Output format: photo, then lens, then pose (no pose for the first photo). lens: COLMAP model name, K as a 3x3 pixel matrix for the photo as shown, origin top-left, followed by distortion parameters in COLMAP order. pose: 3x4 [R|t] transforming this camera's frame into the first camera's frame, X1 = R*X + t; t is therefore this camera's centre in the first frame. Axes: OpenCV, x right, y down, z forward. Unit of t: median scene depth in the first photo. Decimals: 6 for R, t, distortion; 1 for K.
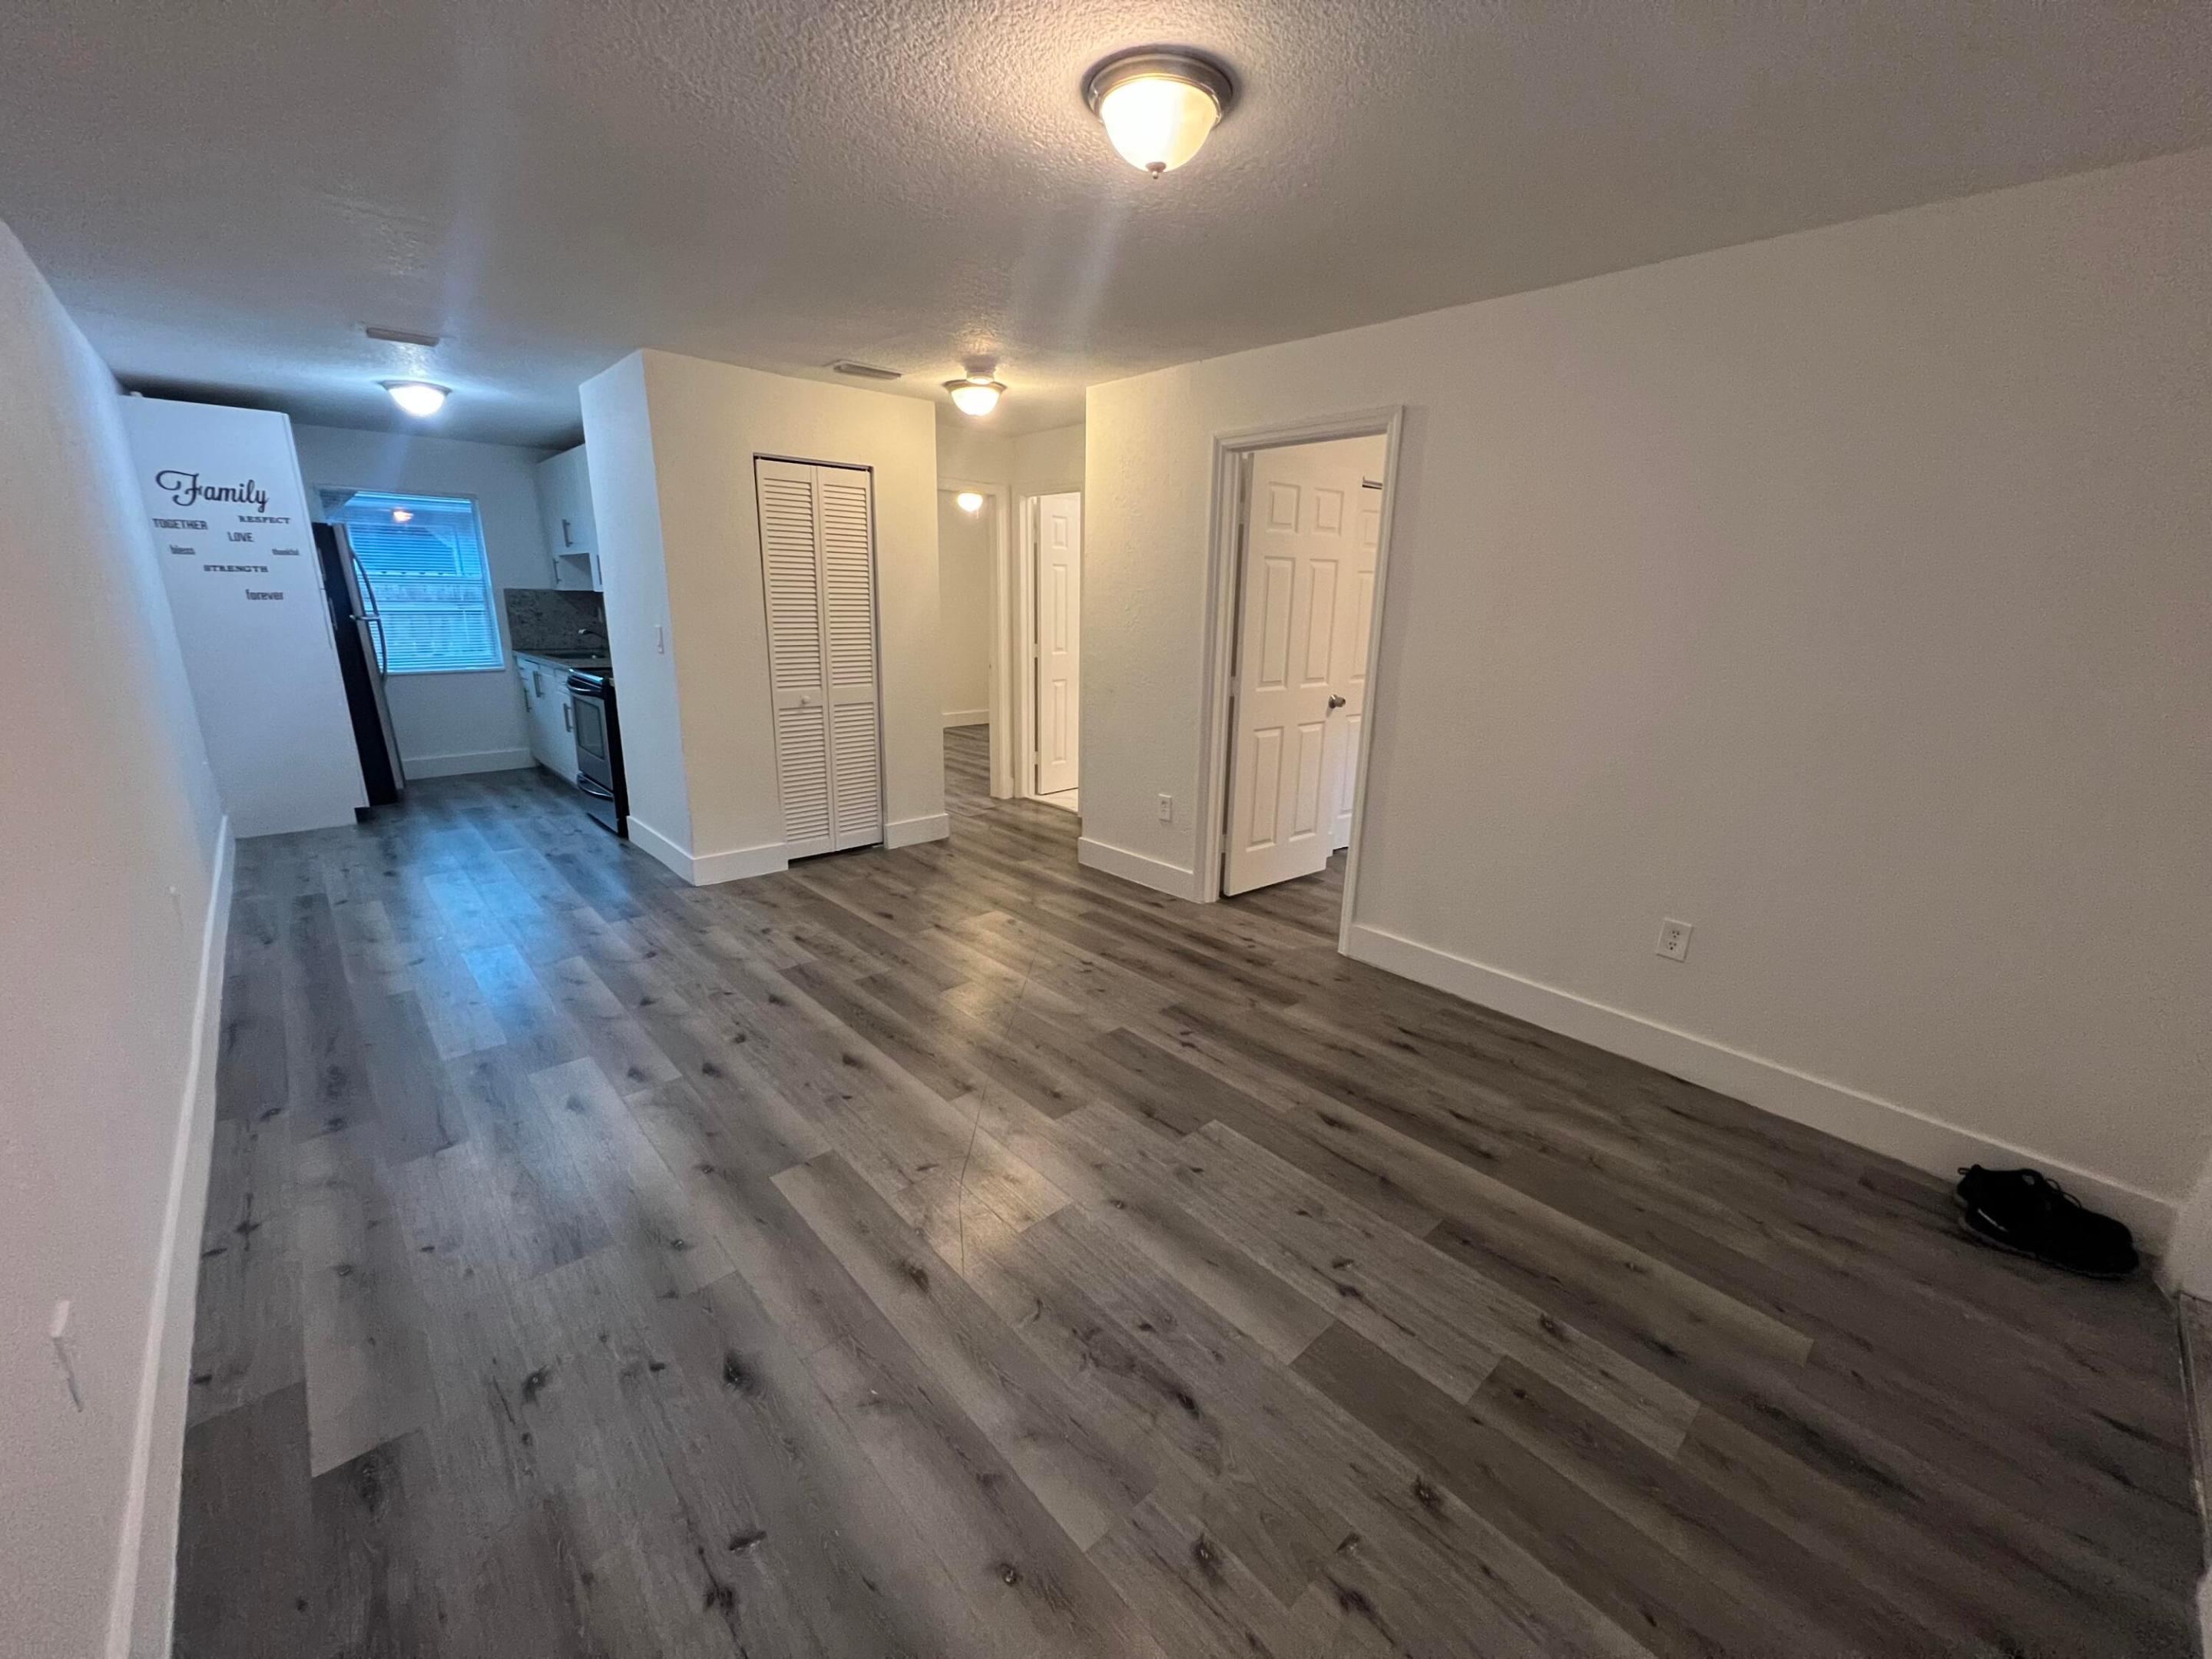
lens RADIAL K [[886.1, 0, 1101.7], [0, 886.1, 833.9], [0, 0, 1]] dist [-0.000433, 0.001774]
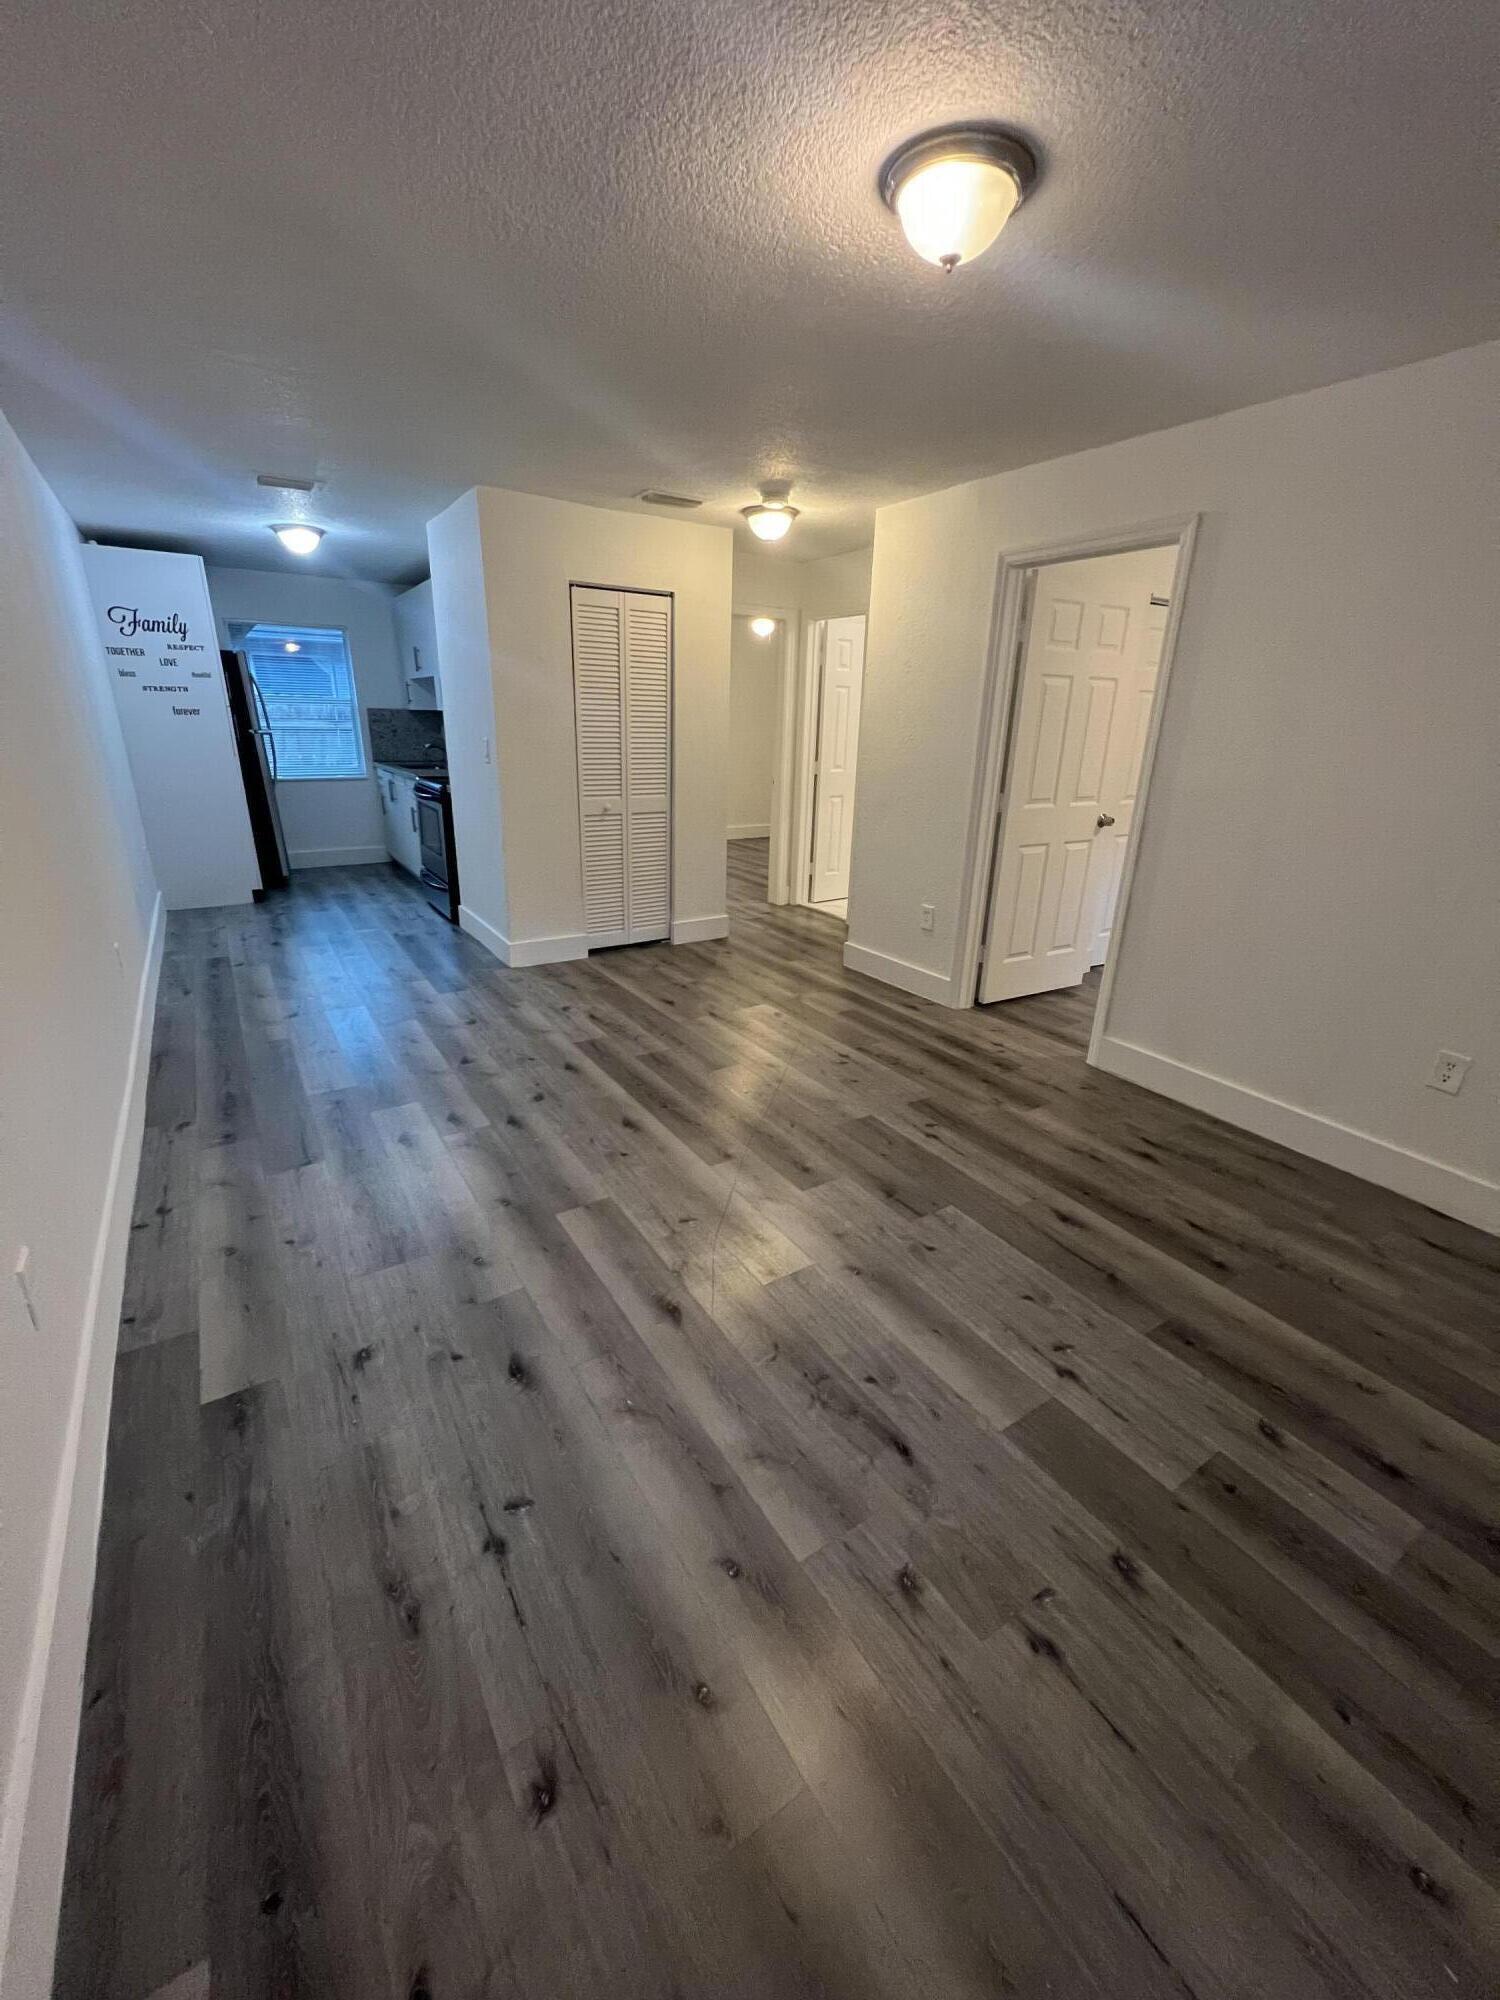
lens RADIAL K [[801.2, 0, 743.1], [0, 801.2, 997.7], [0, 0, 1]] dist [-0.000433, 0.001774]
pose [[0.986161, 0.059332, -0.154810, 0.012063], [-0.048547, 0.996183, 0.072544, 0.010892], [0.158523, -0.064025, 0.985277, 0.013345]]
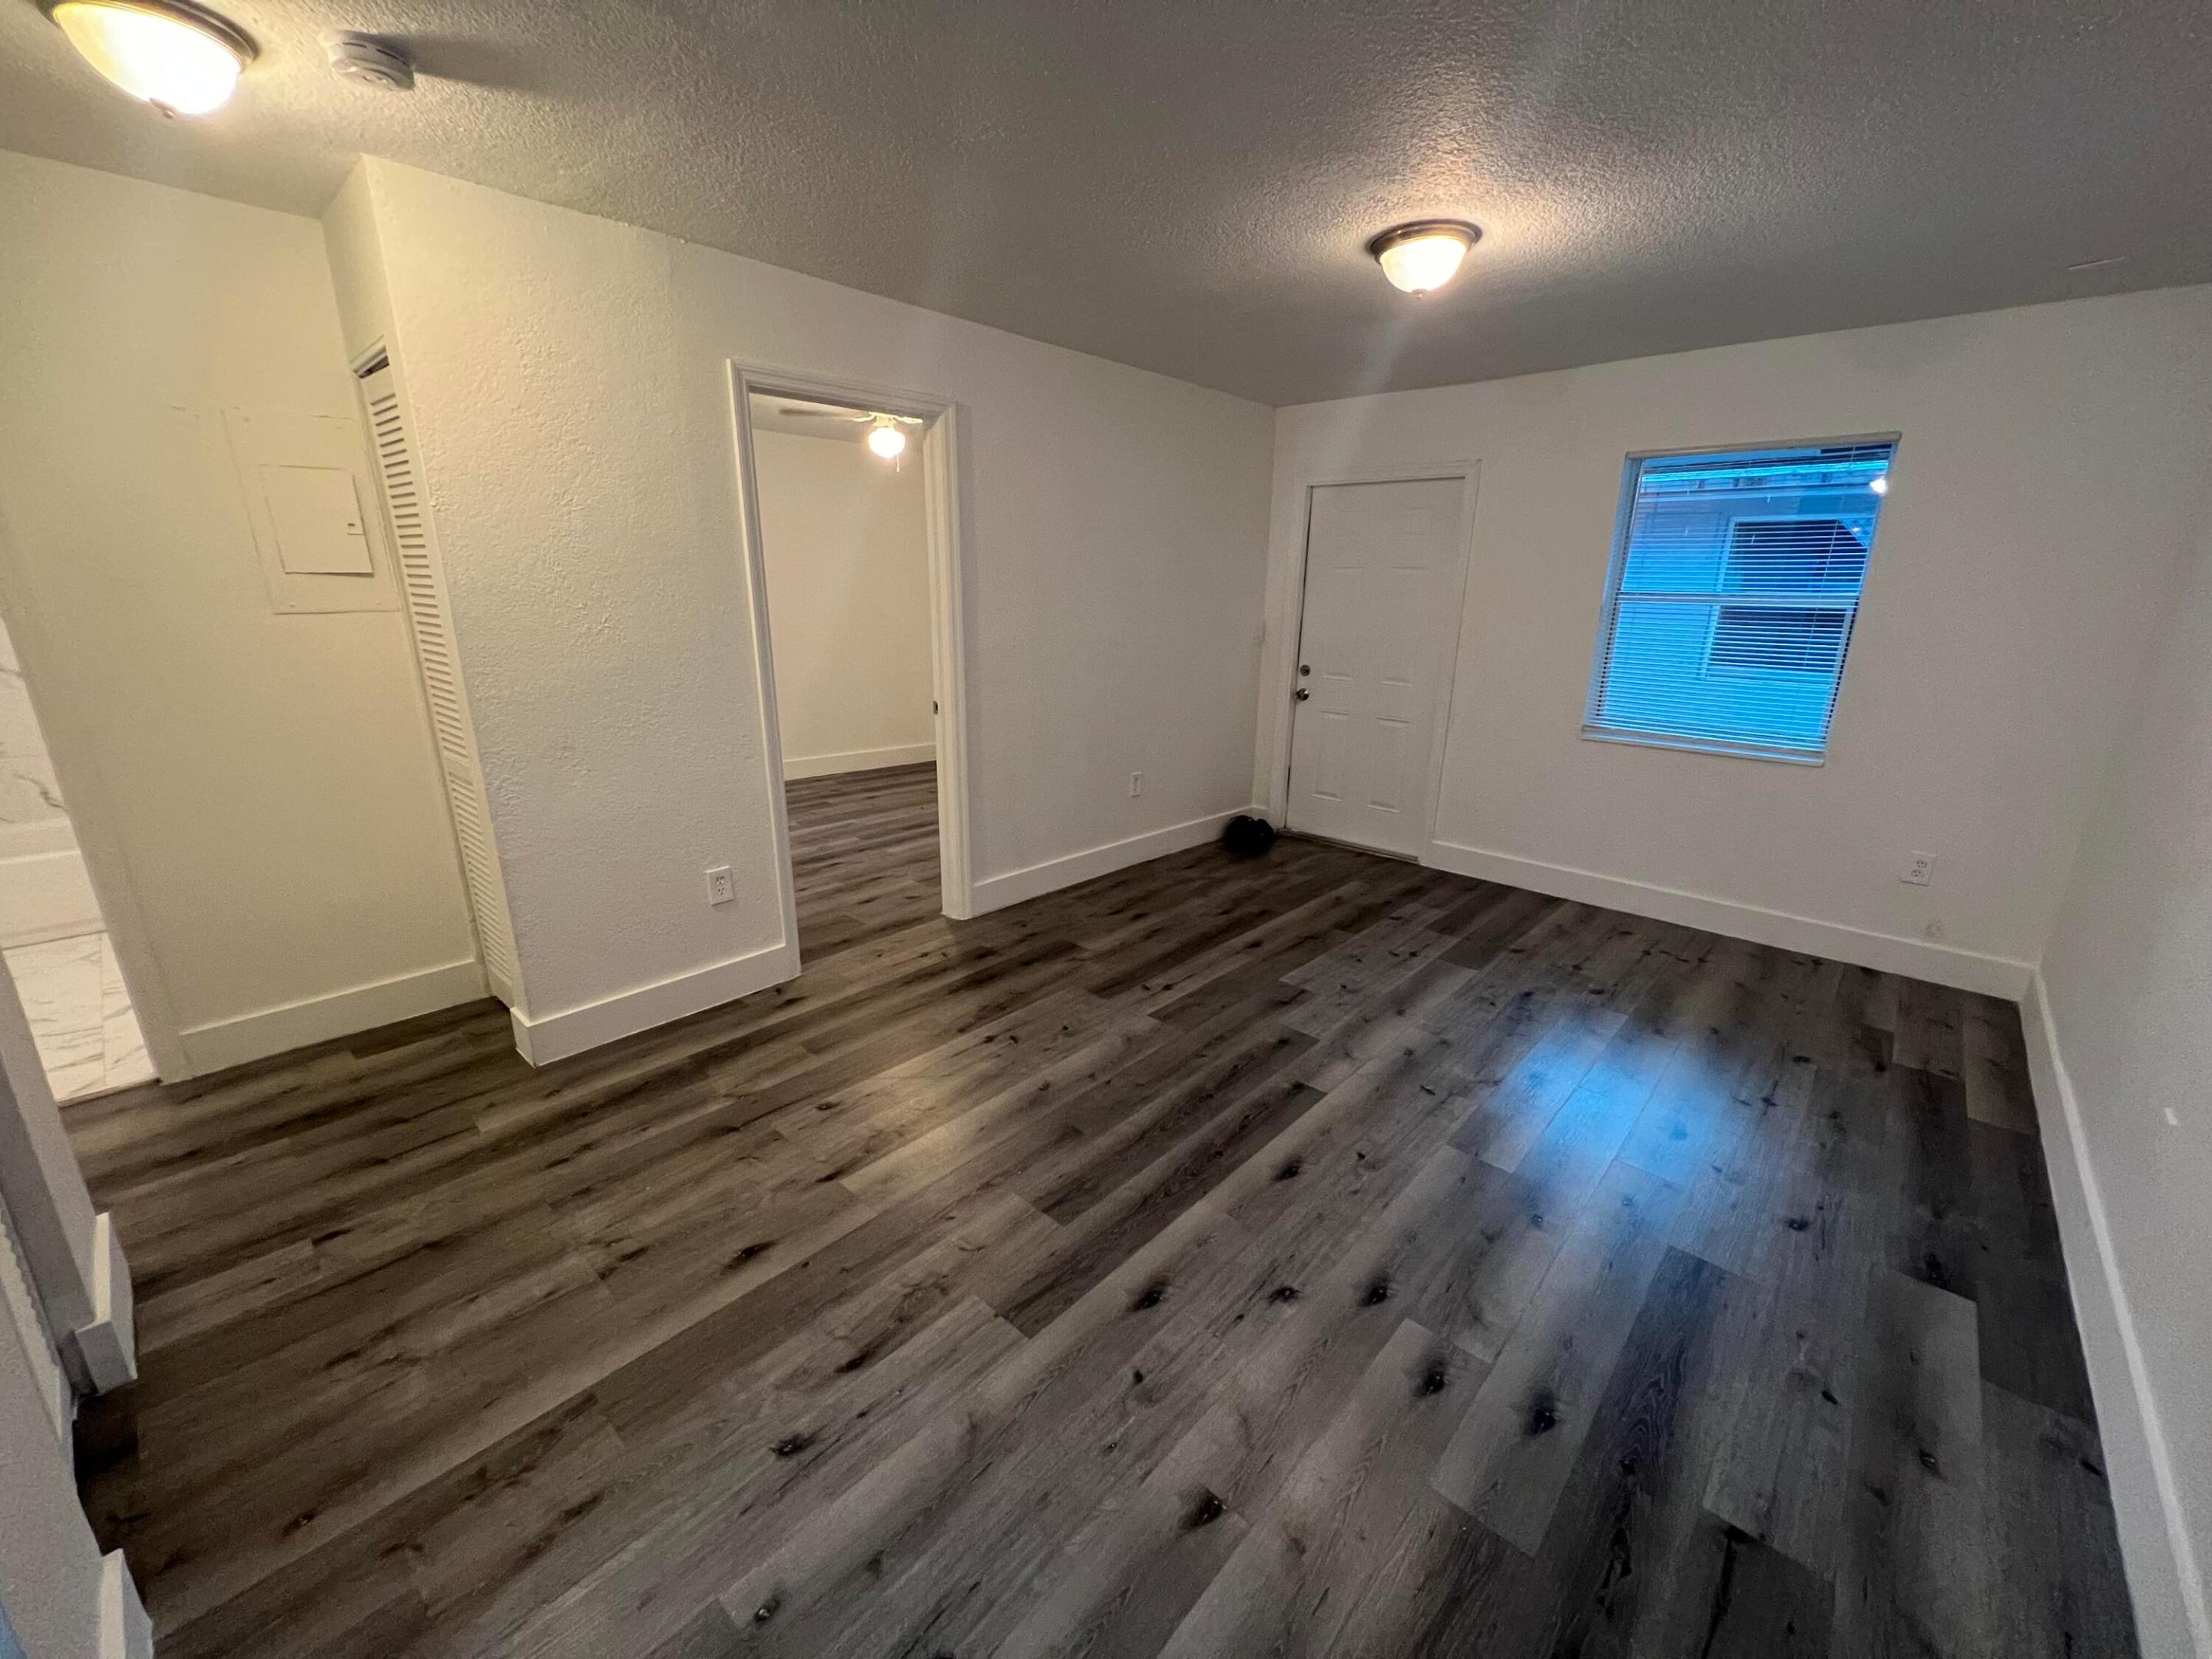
lens RADIAL K [[886.1, 0, 1105.6], [0, 886.1, 836.8], [0, 0, 1]] dist [-0.000433, 0.001774]
pose [[-0.090167, -0.303020, 0.948709, -0.911233], [0.249177, 0.915428, 0.316072, -0.314378], [-0.964252, 0.264895, -0.007036, 1.041704]]
